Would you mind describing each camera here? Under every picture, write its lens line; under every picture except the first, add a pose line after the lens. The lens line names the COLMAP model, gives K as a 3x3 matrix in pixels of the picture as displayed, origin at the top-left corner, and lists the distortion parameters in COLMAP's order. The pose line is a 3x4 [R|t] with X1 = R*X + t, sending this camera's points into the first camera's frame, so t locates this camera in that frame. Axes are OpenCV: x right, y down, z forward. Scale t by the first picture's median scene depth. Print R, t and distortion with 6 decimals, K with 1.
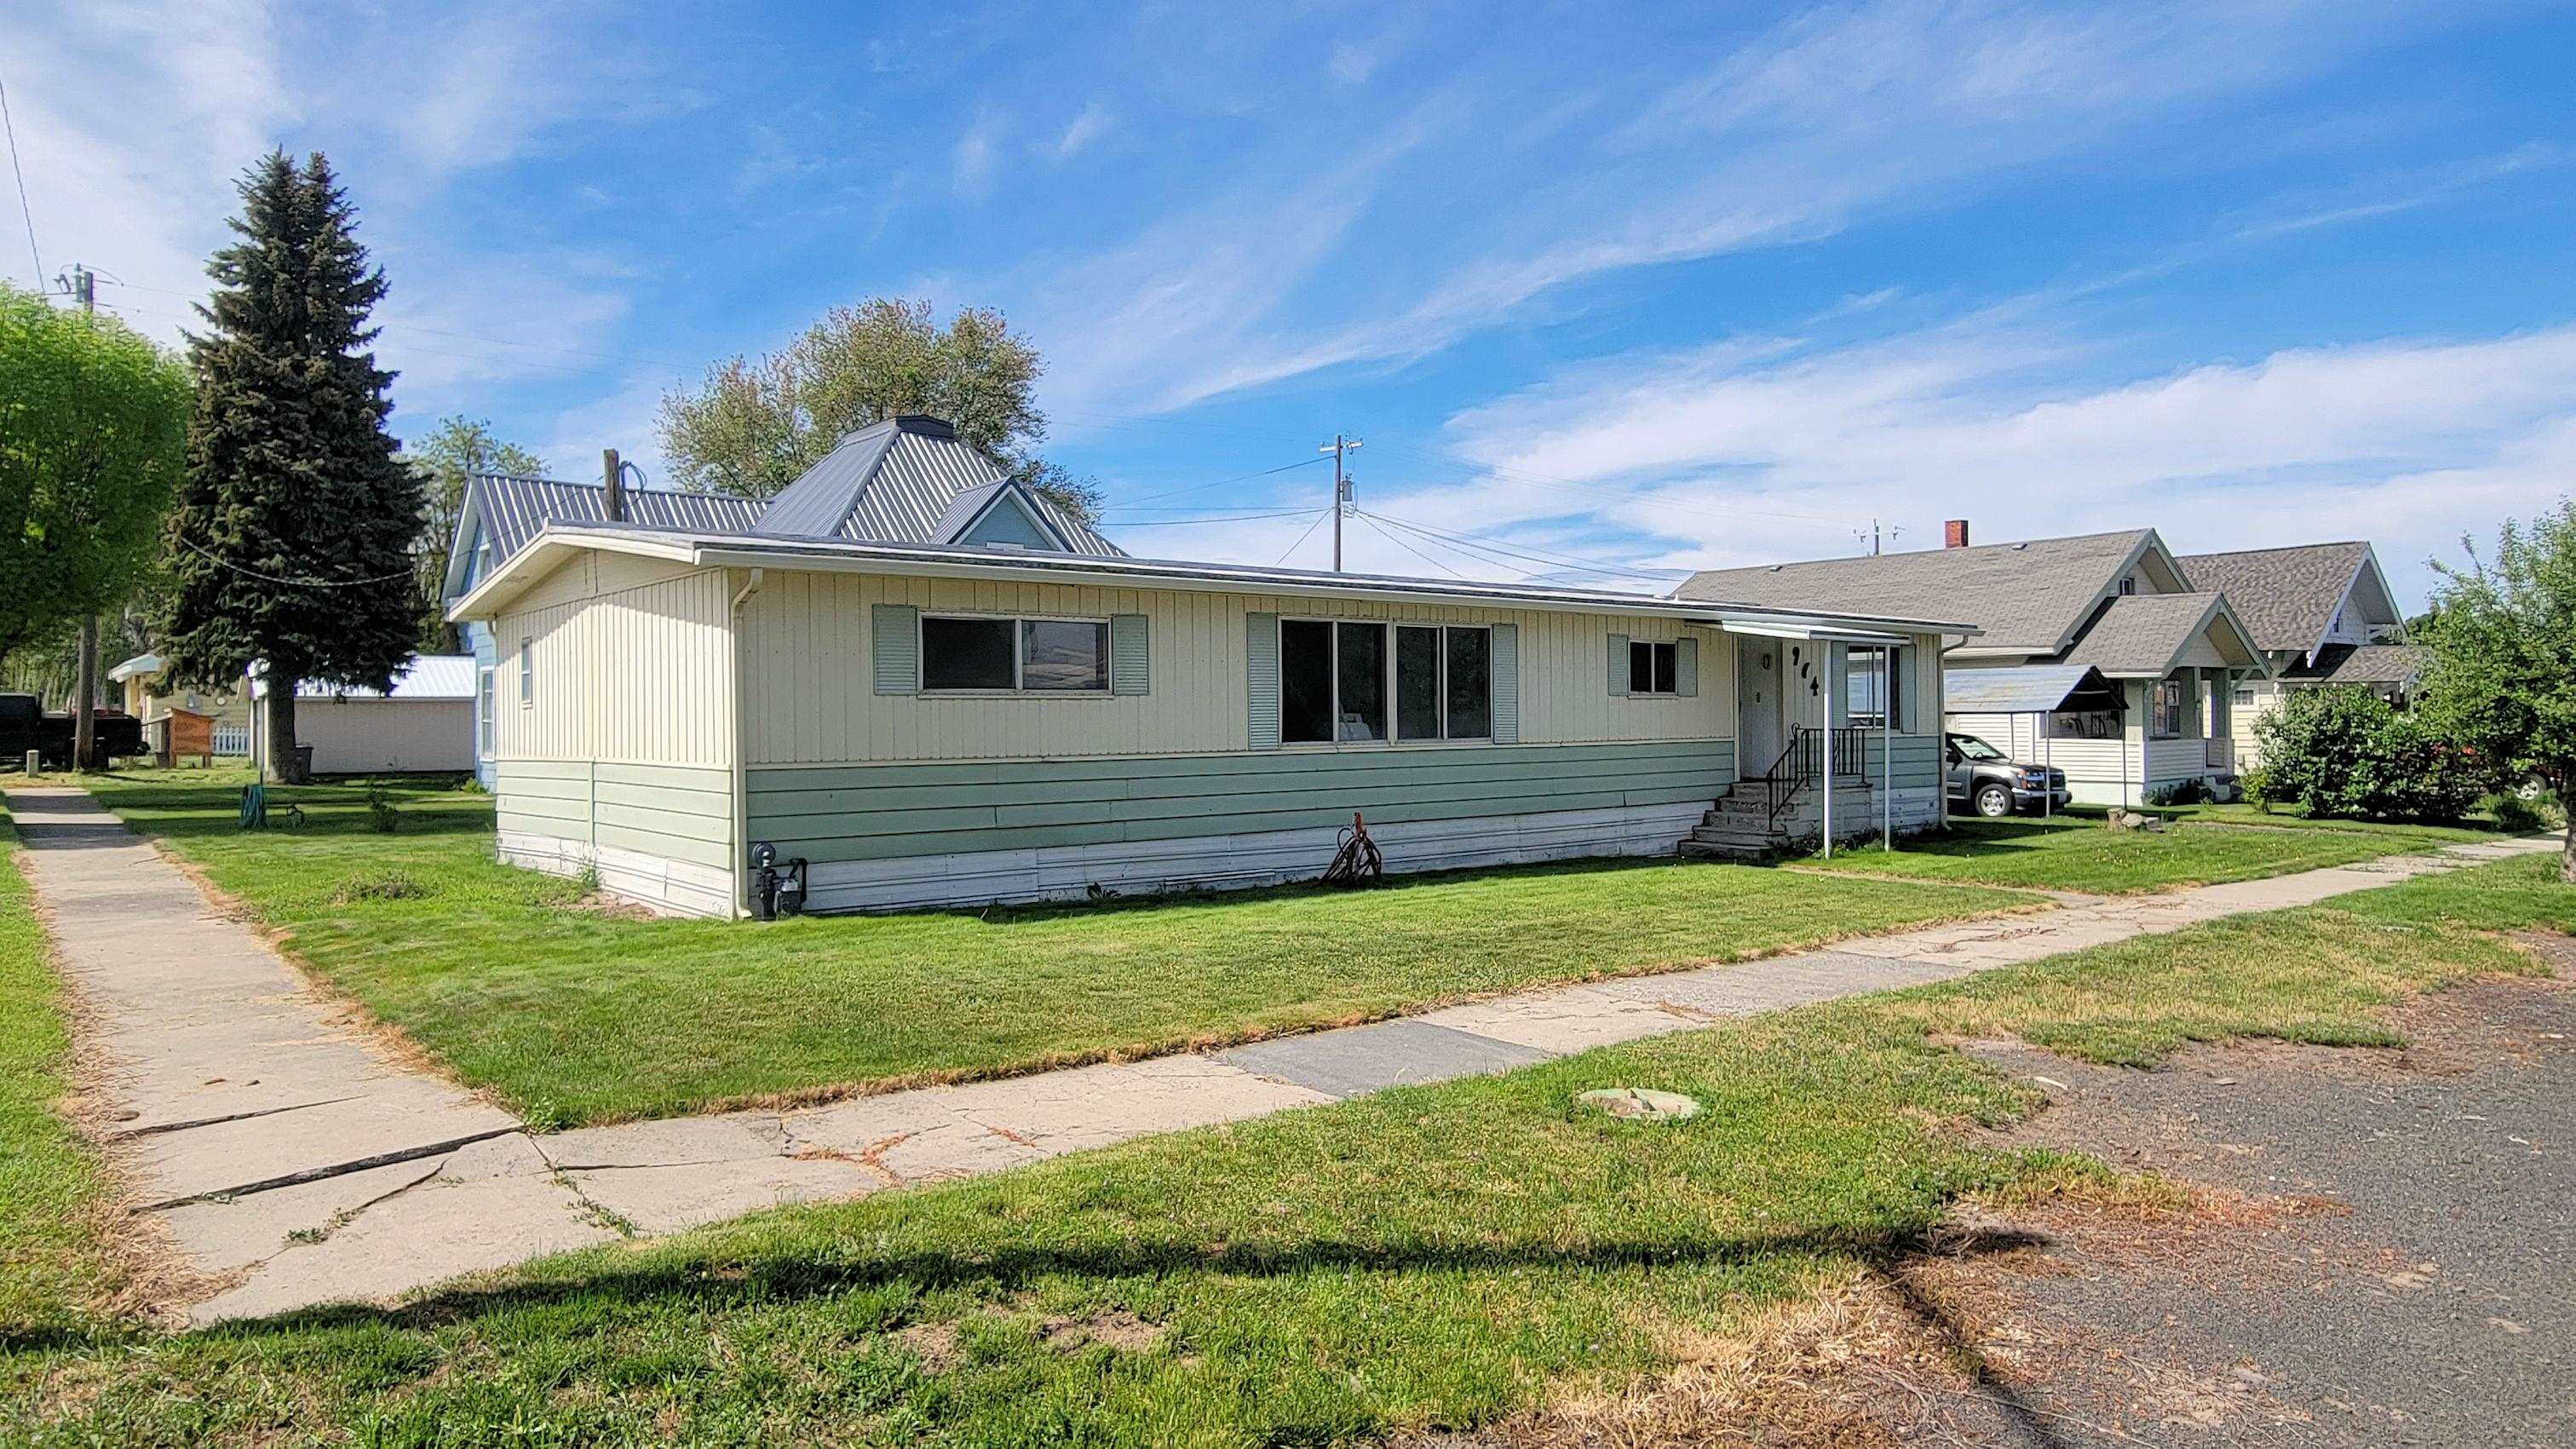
lens RADIAL K [[1542.6, 0, 1295.6], [0, 1542.6, 720.5], [0, 0, 1]] dist [-0.006911, 0.001510]
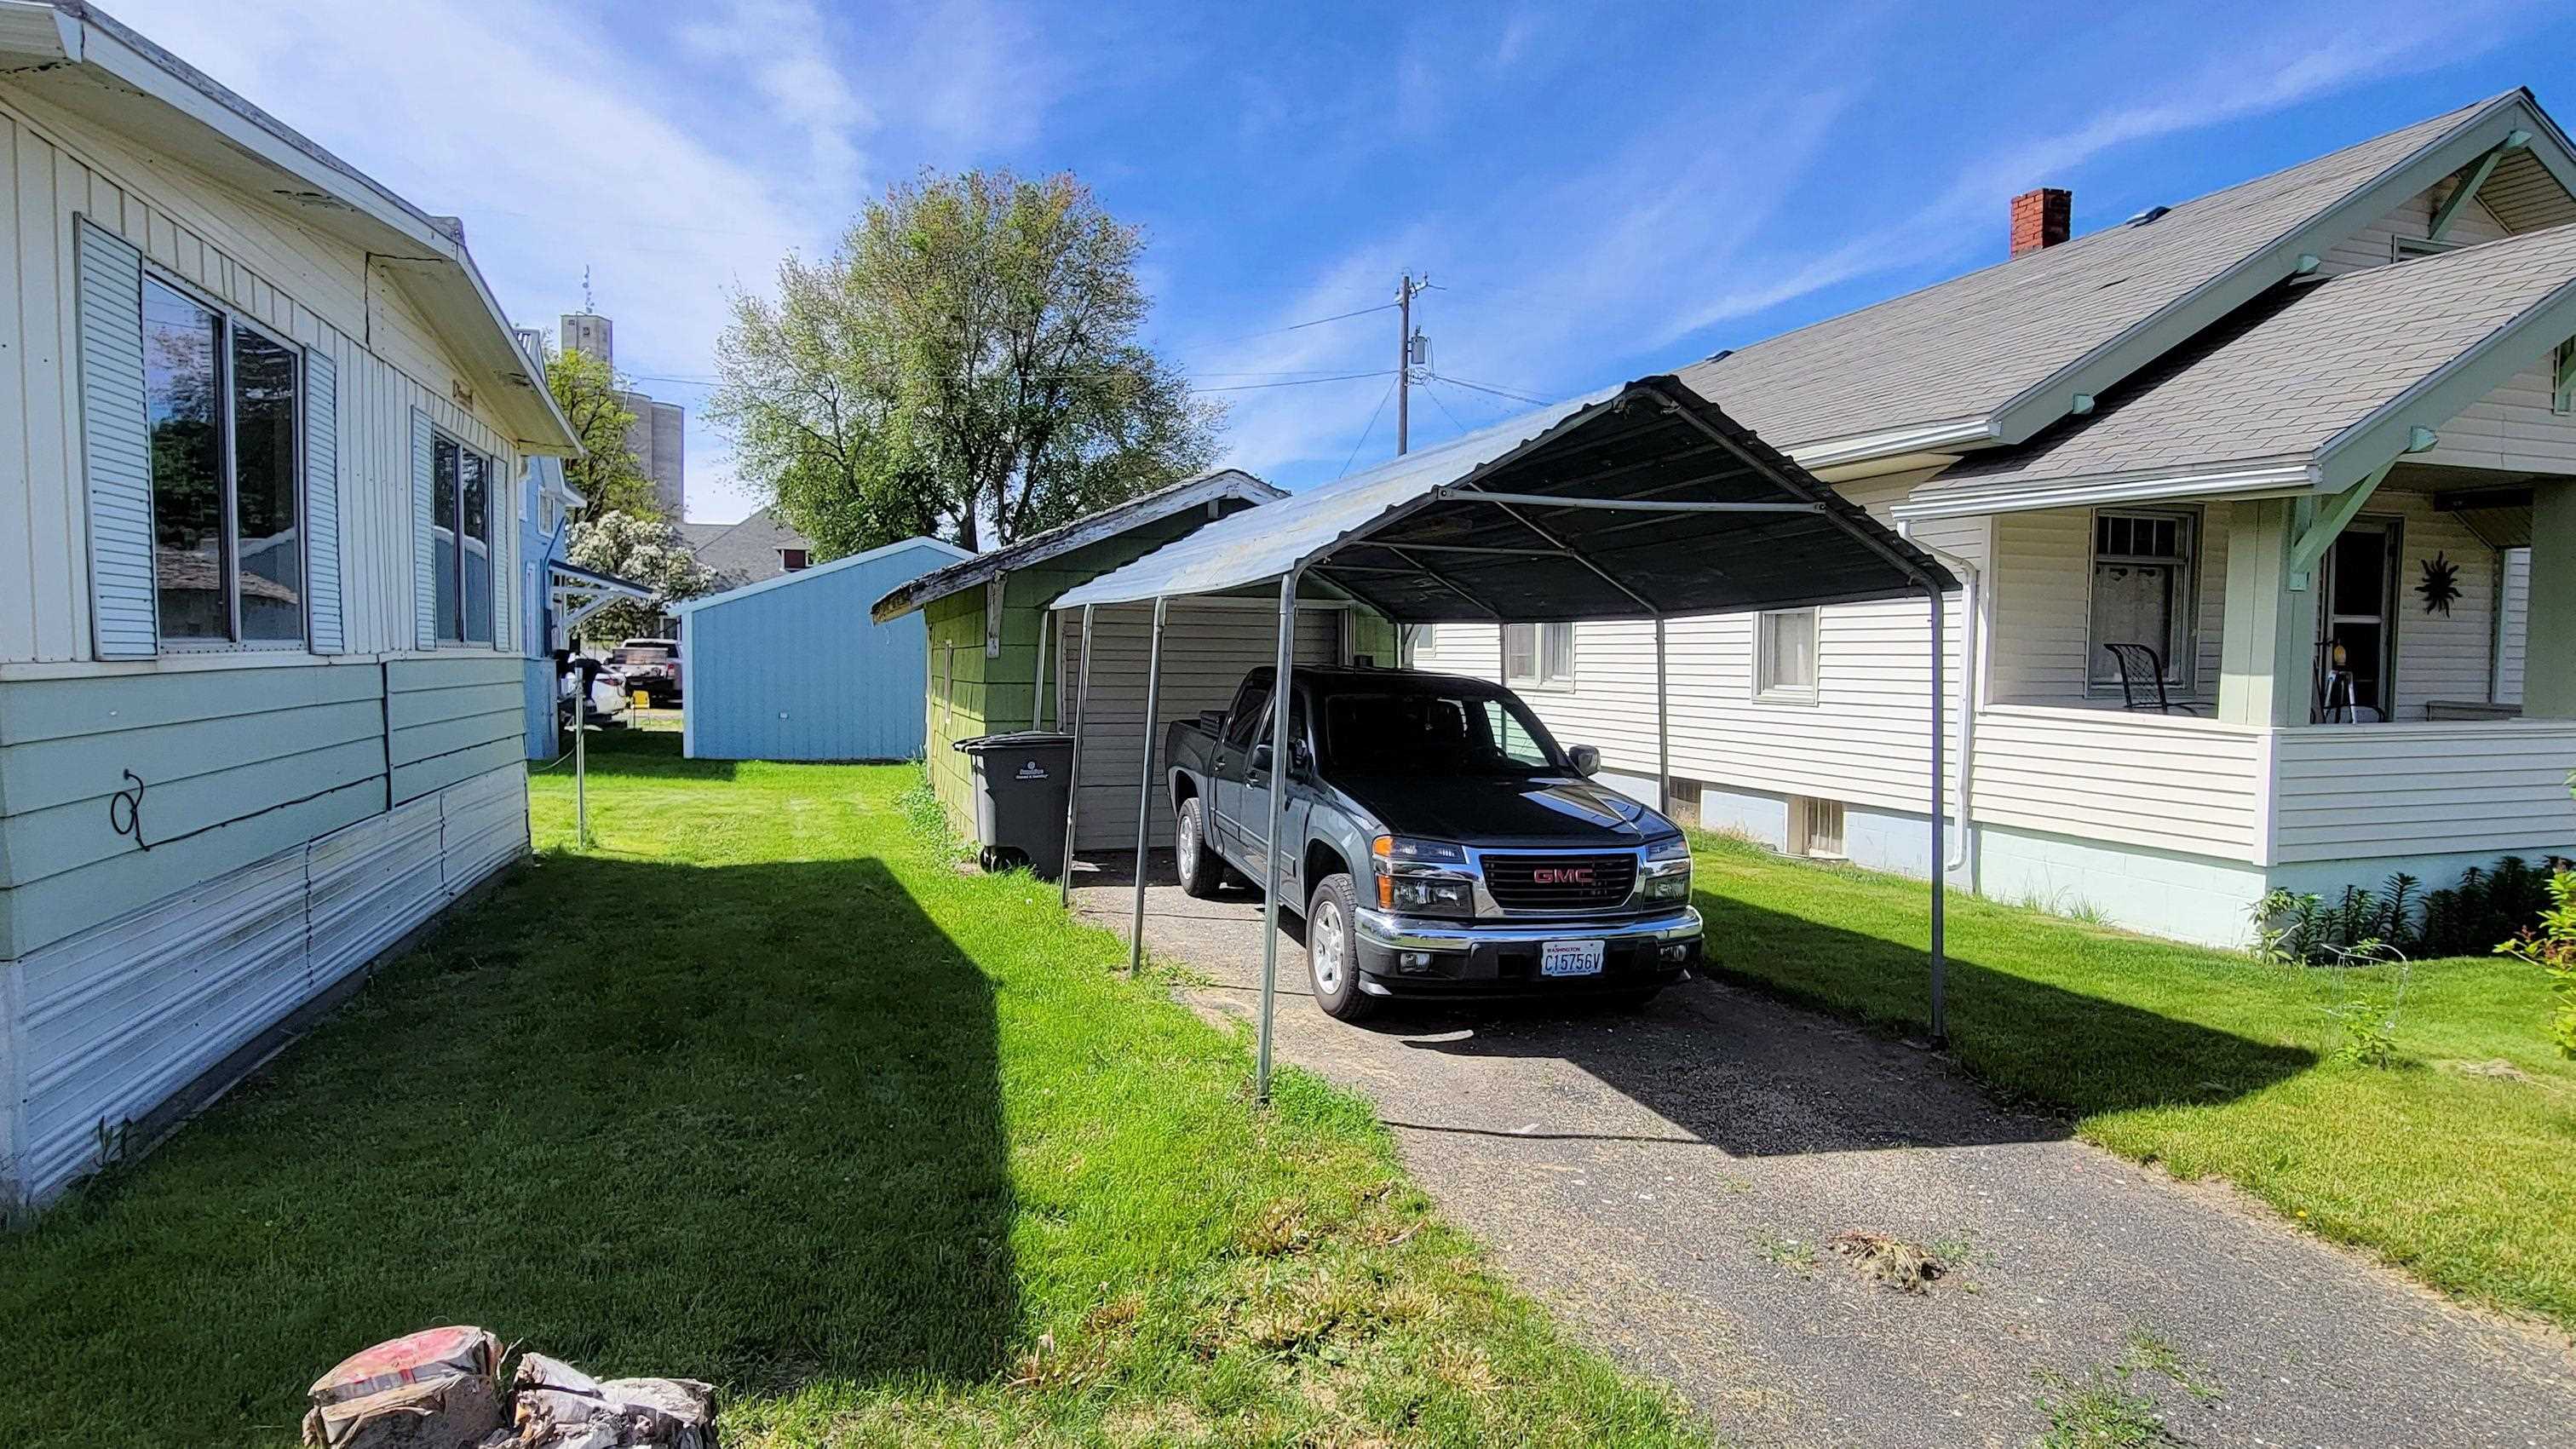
lens RADIAL K [[1374.9, 0, 1280.1], [0, 1374.9, 723.6], [0, 0, 1]] dist [0.000597, 0.000668]
pose [[0.924151, 0.046480, -0.379190, 0.772333], [-0.023113, 0.997555, 0.065947, 0.001571], [0.381328, -0.052181, 0.922966, 1.123552]]
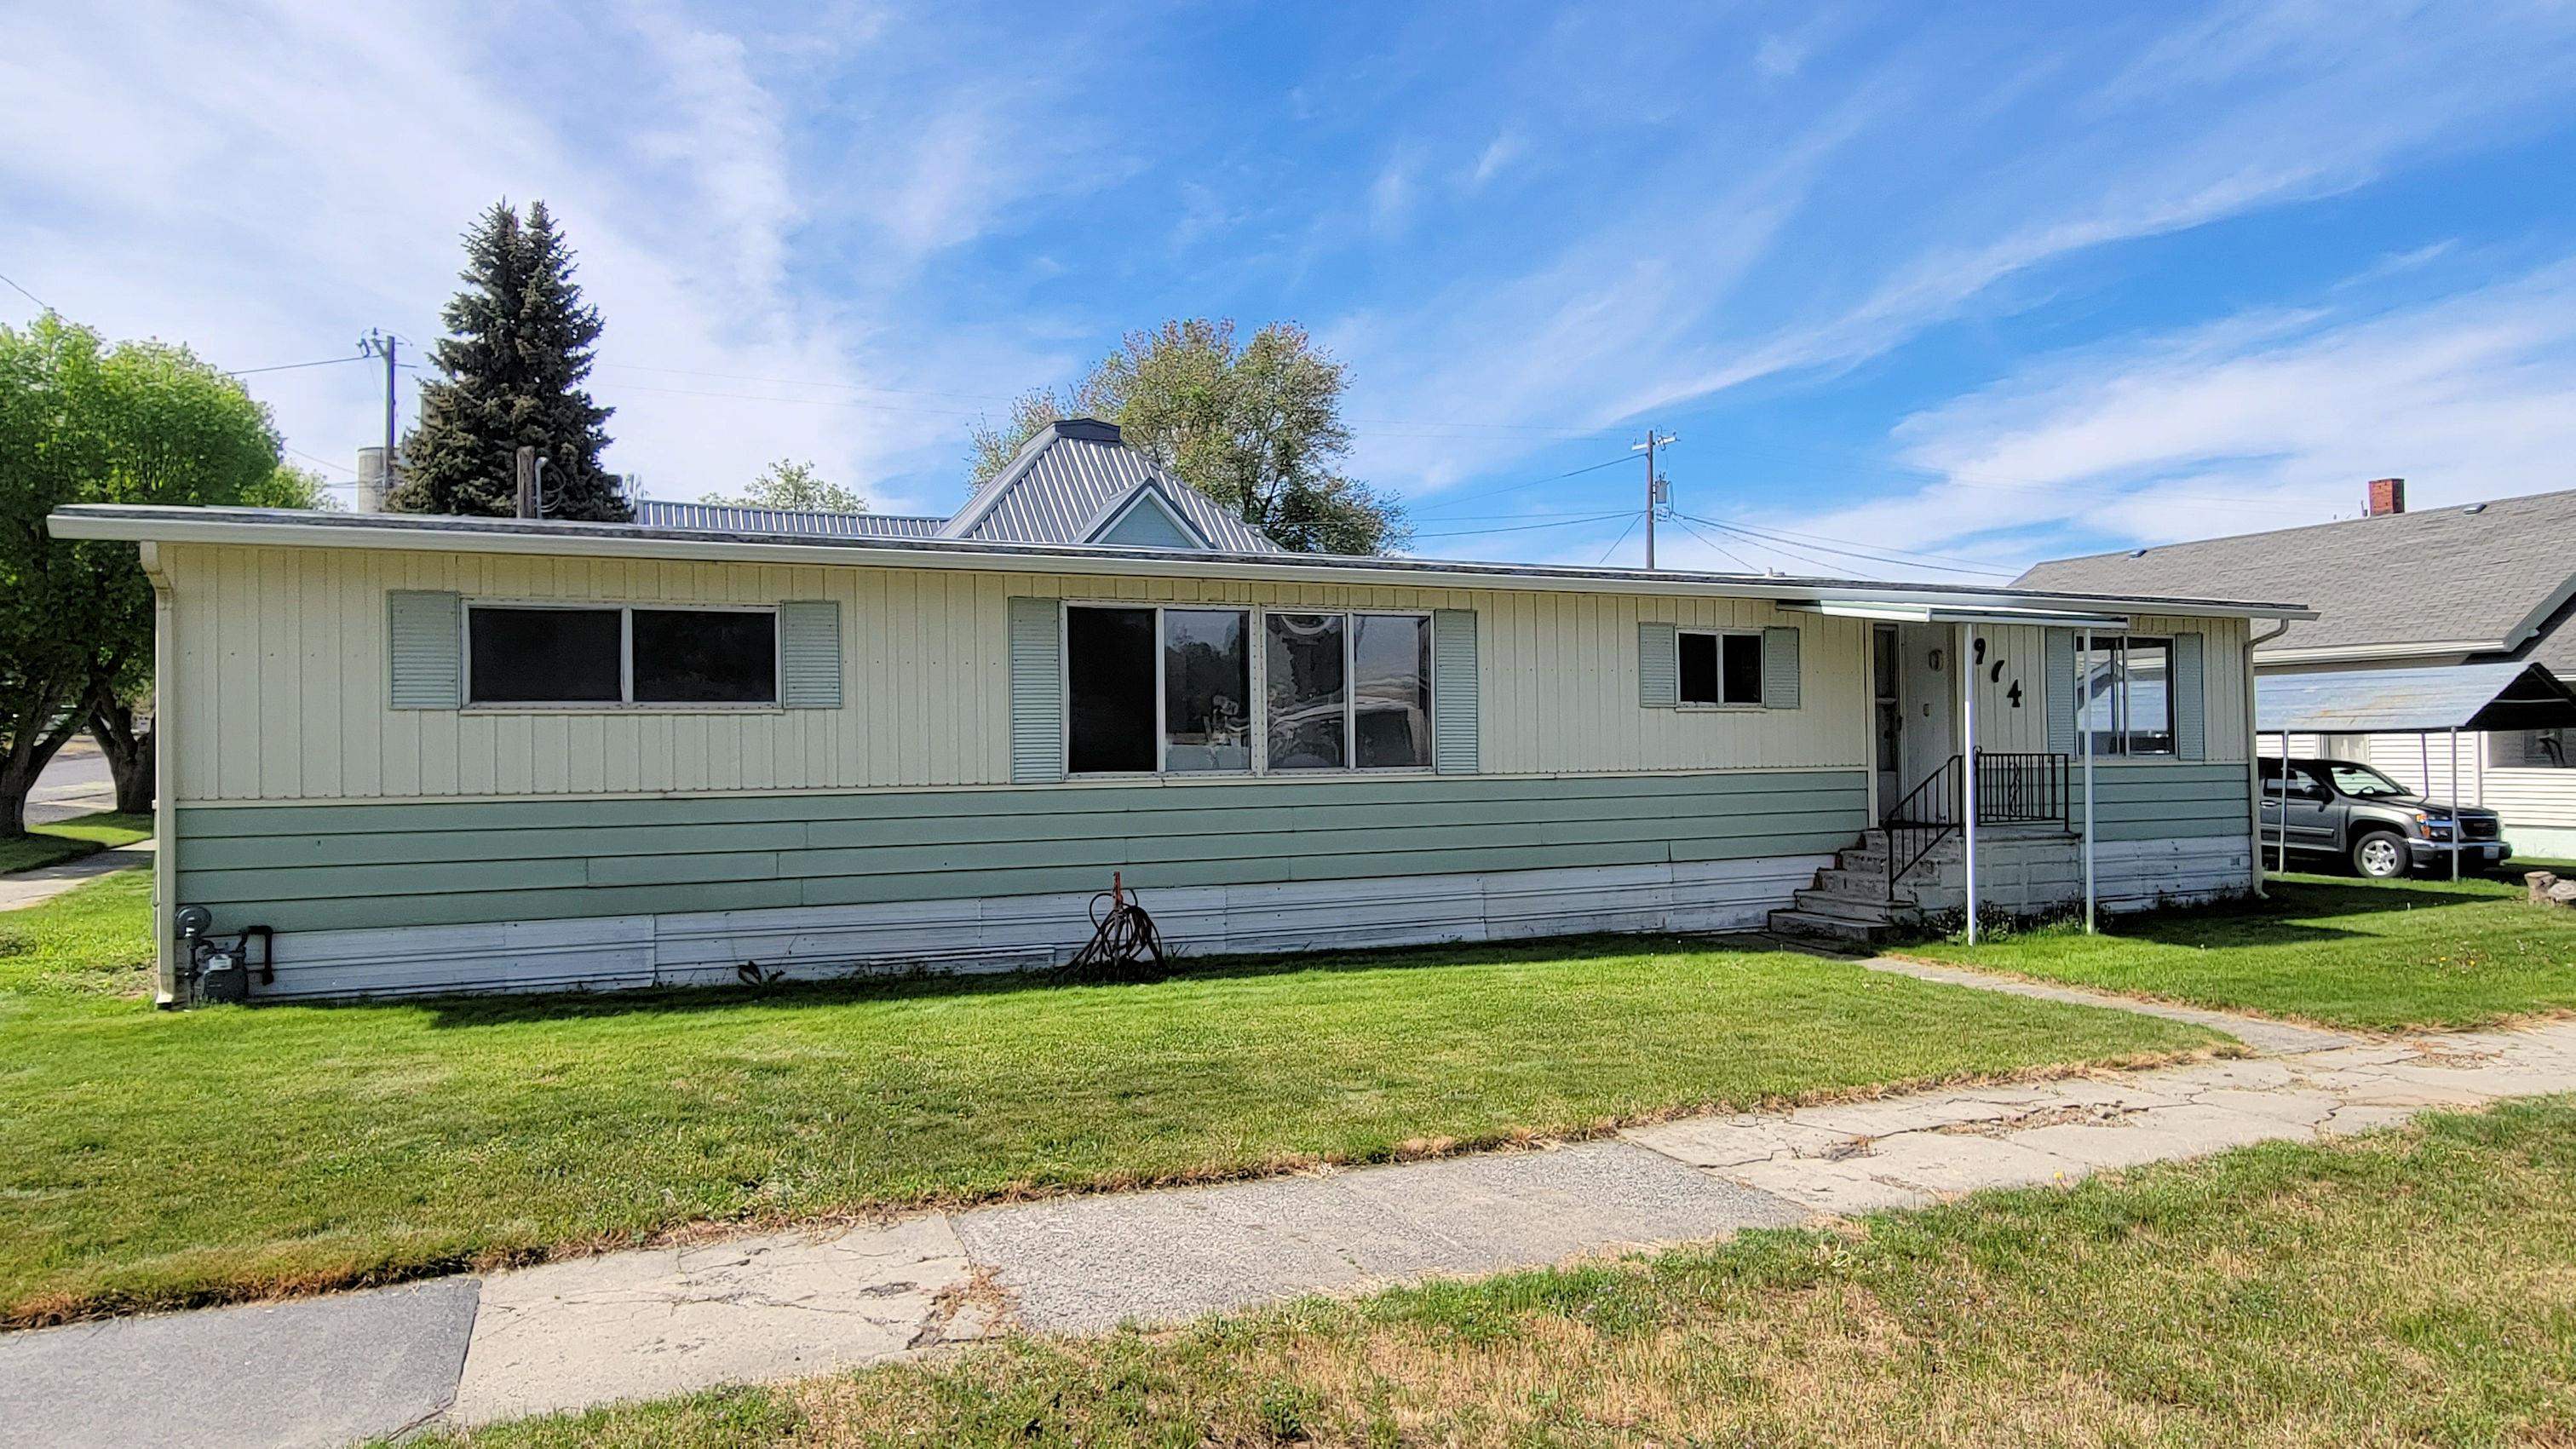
lens RADIAL K [[1543.9, 0, 1299.9], [0, 1543.9, 739.5], [0, 0, 1]] dist [-0.007161, -0.000468]
pose [[0.962211, -0.005058, -0.272256, 0.236586], [0.003336, 0.999971, -0.006788, 0.002804], [0.272283, 0.005623, 0.962201, 0.254757]]
